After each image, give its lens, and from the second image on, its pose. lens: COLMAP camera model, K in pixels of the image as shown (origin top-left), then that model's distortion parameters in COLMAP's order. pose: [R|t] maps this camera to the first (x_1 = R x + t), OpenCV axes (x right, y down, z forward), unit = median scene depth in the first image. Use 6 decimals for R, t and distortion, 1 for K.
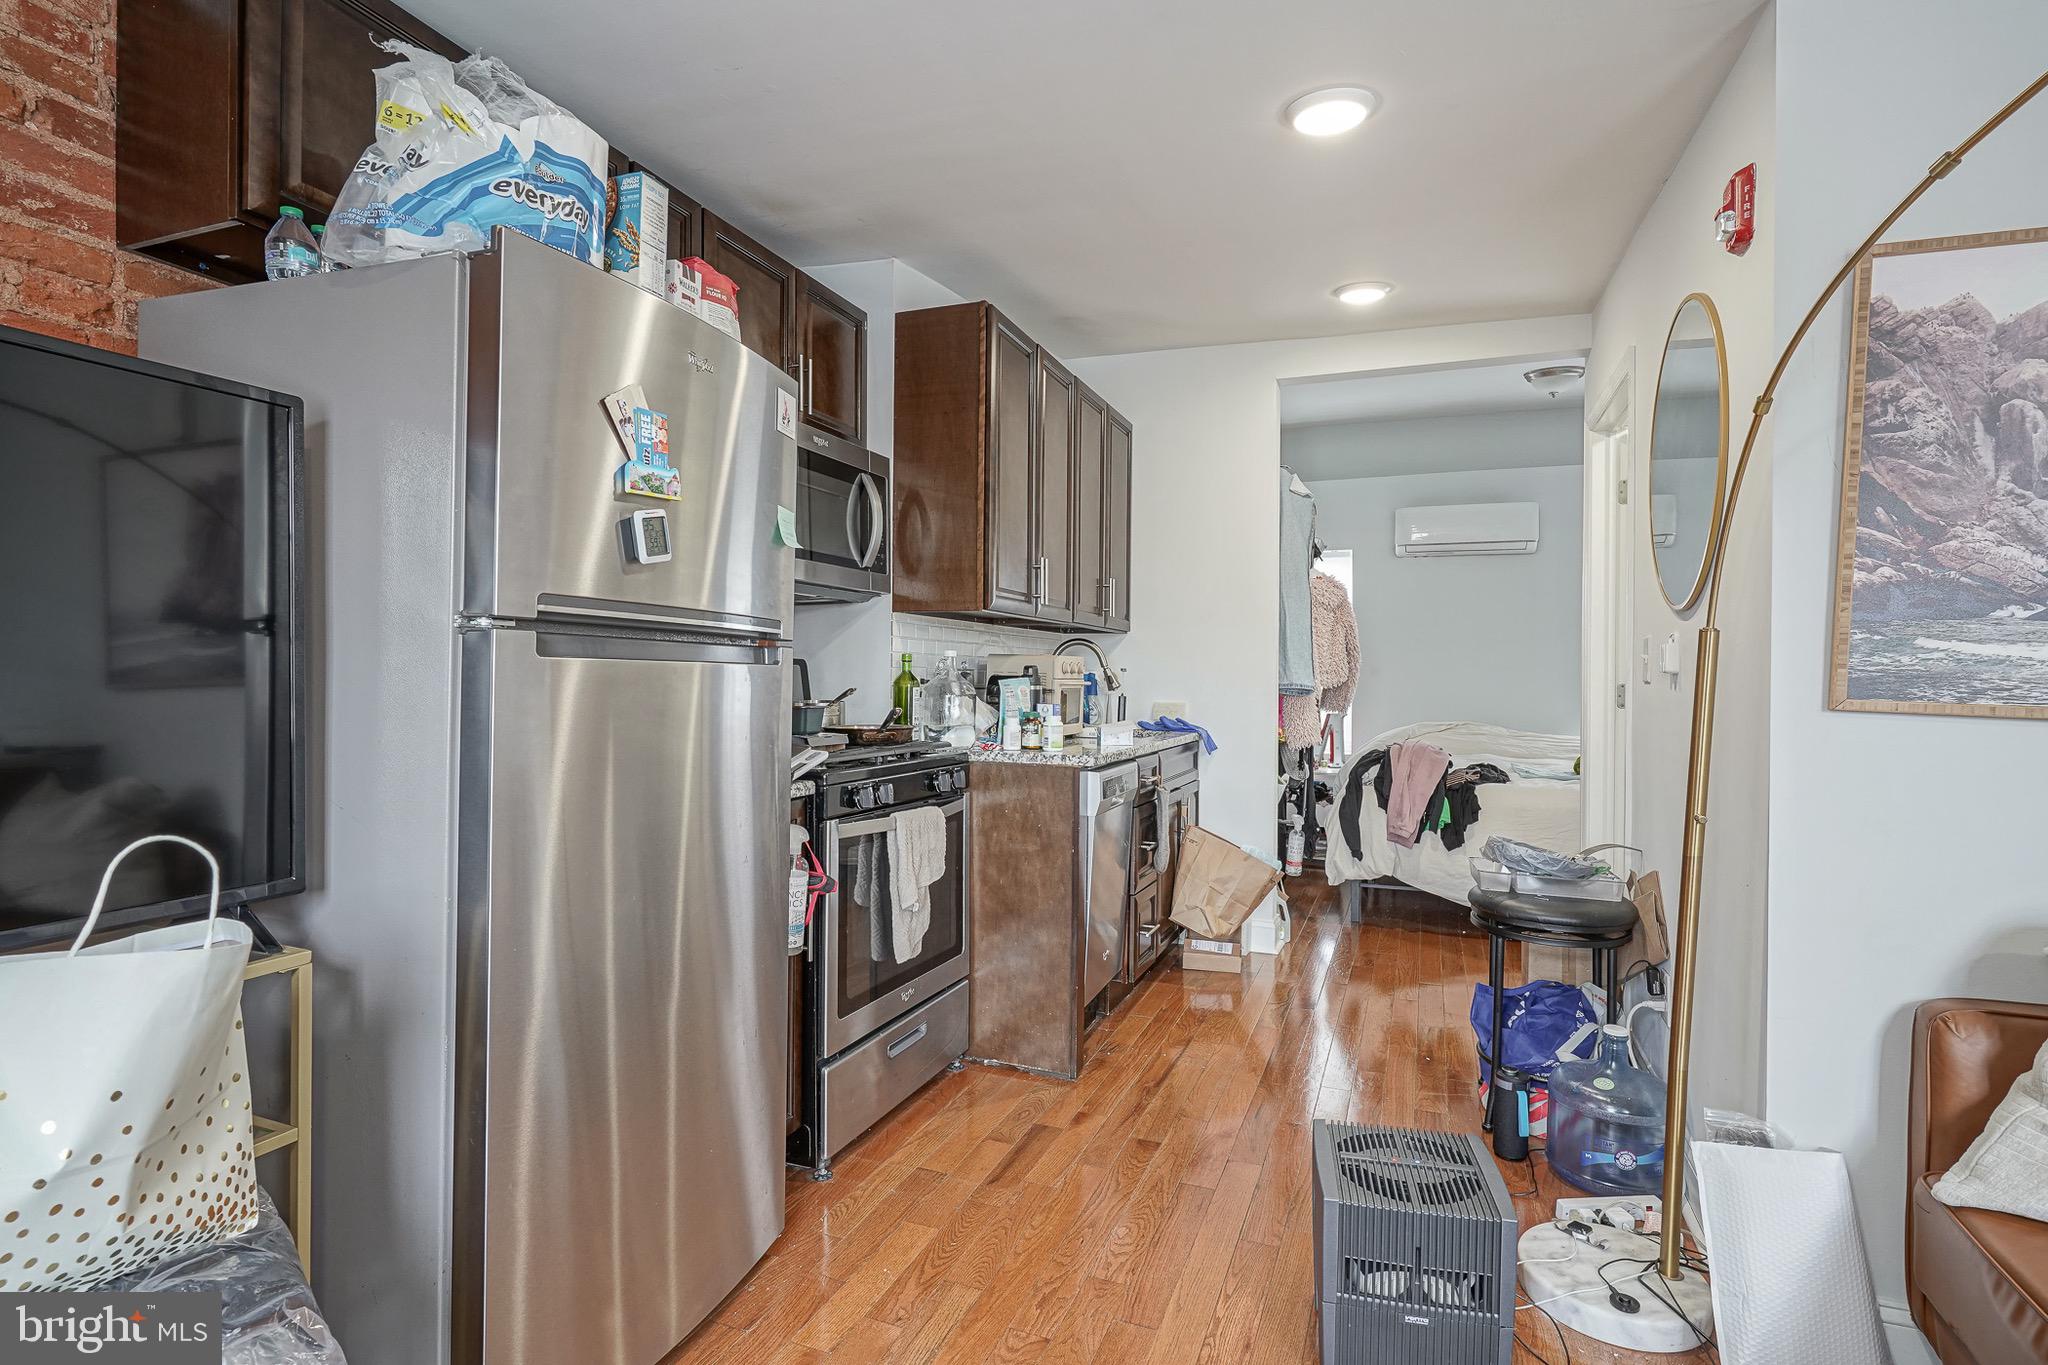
lens RADIAL K [[1006.8, 0, 1024.0], [0, 1006.8, 682.5], [0, 0, 1]] dist [-0.002444, 0.002932]
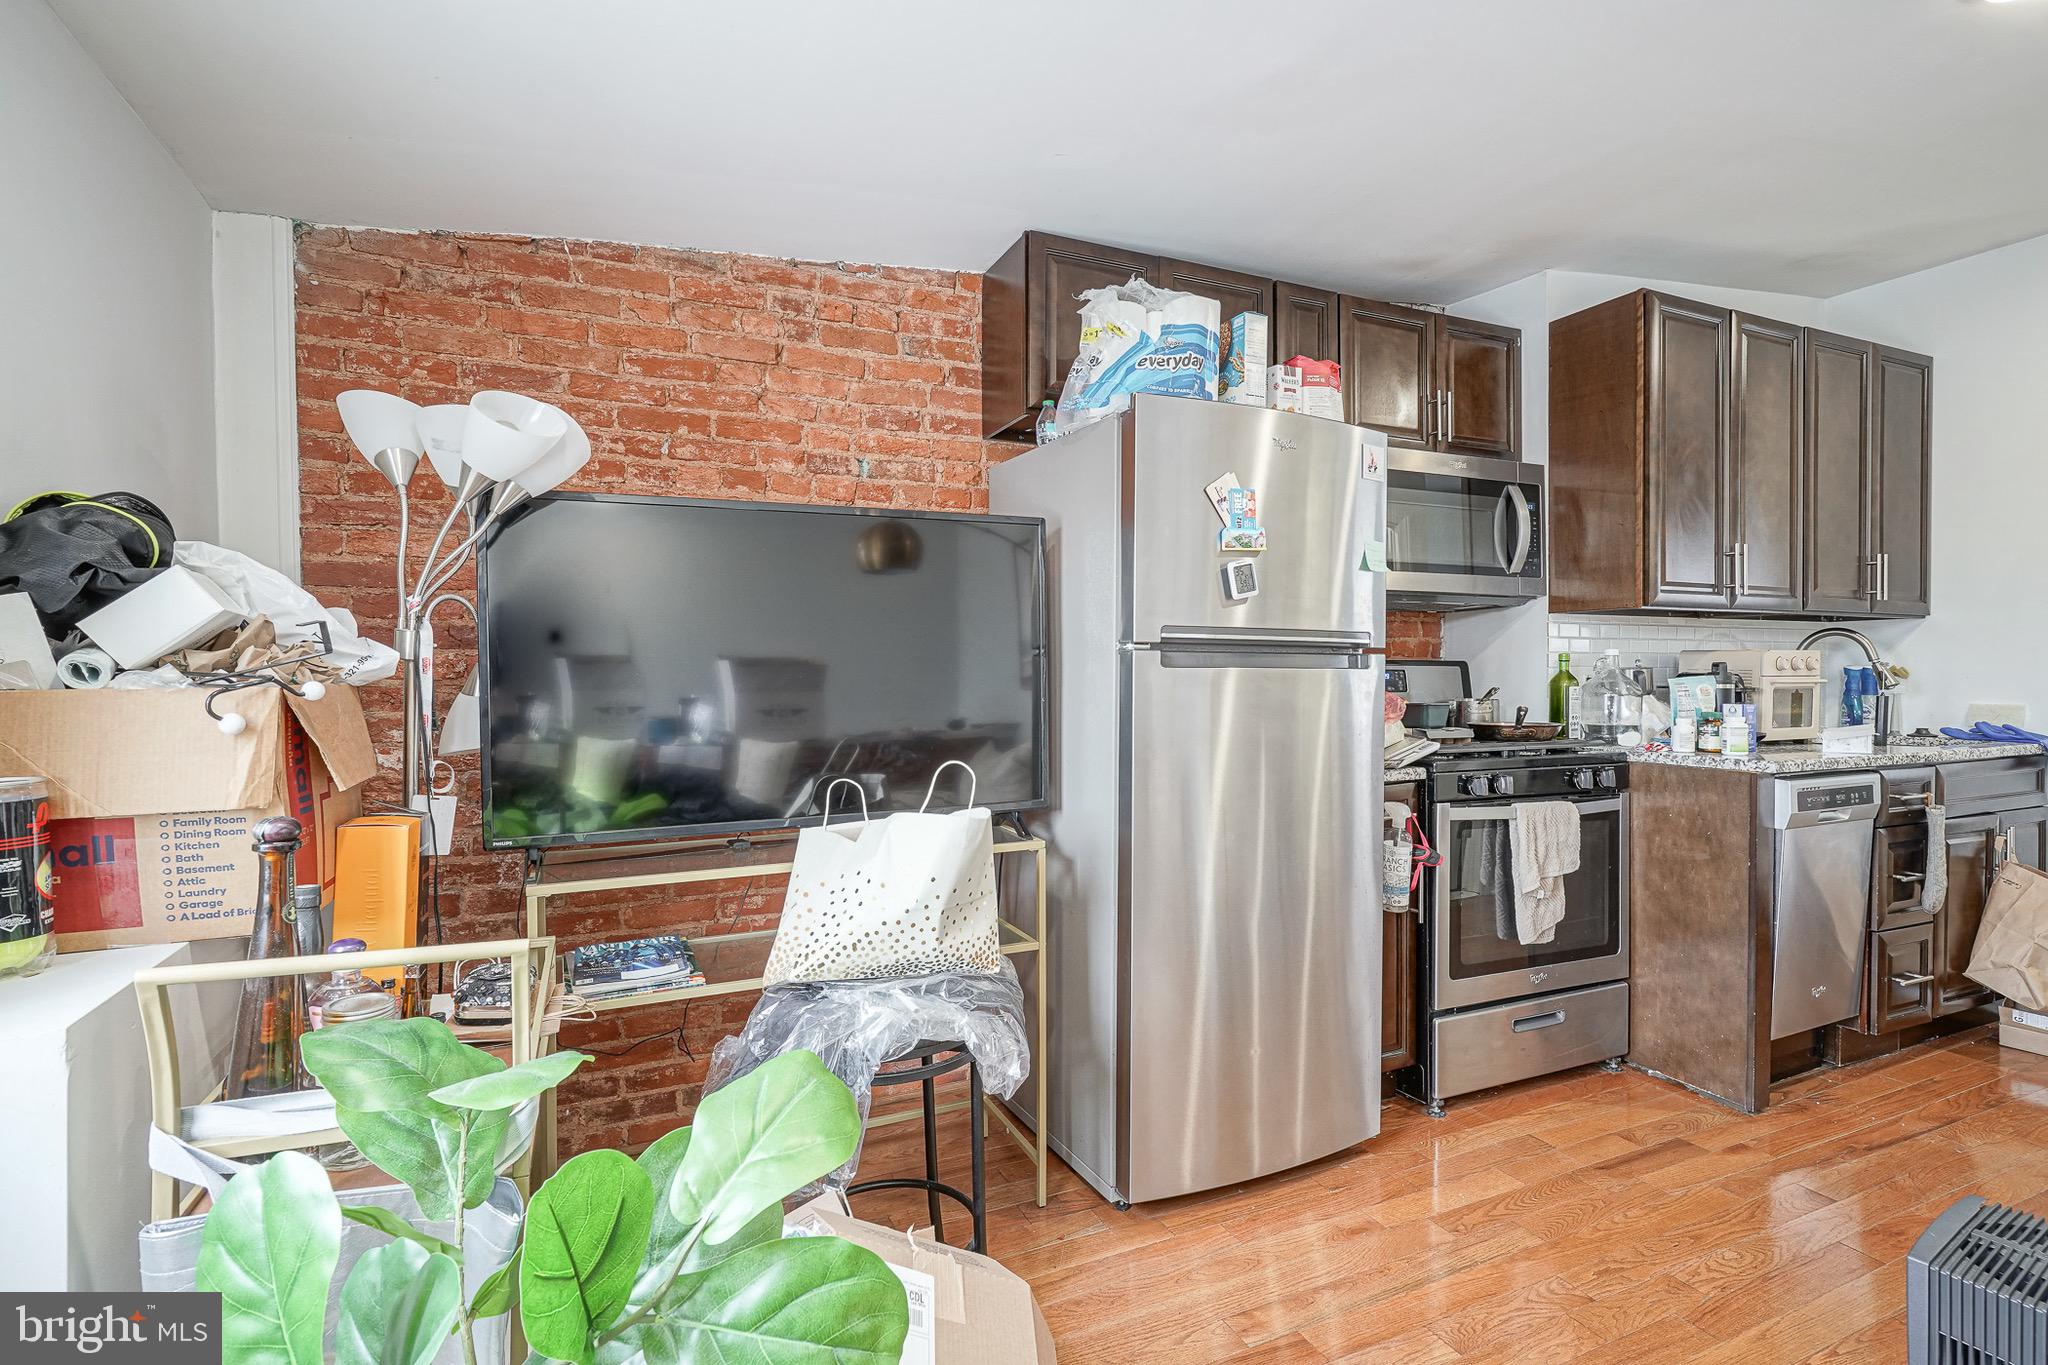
lens RADIAL K [[1006.8, 0, 1024.0], [0, 1006.8, 682.5], [0, 0, 1]] dist [-0.002444, 0.002932]
pose [[0.706496, -0.006560, -0.707687, 0.257849], [0.006950, 0.999973, -0.002332, -0.000560], [0.707683, -0.003271, 0.706523, -0.127549]]
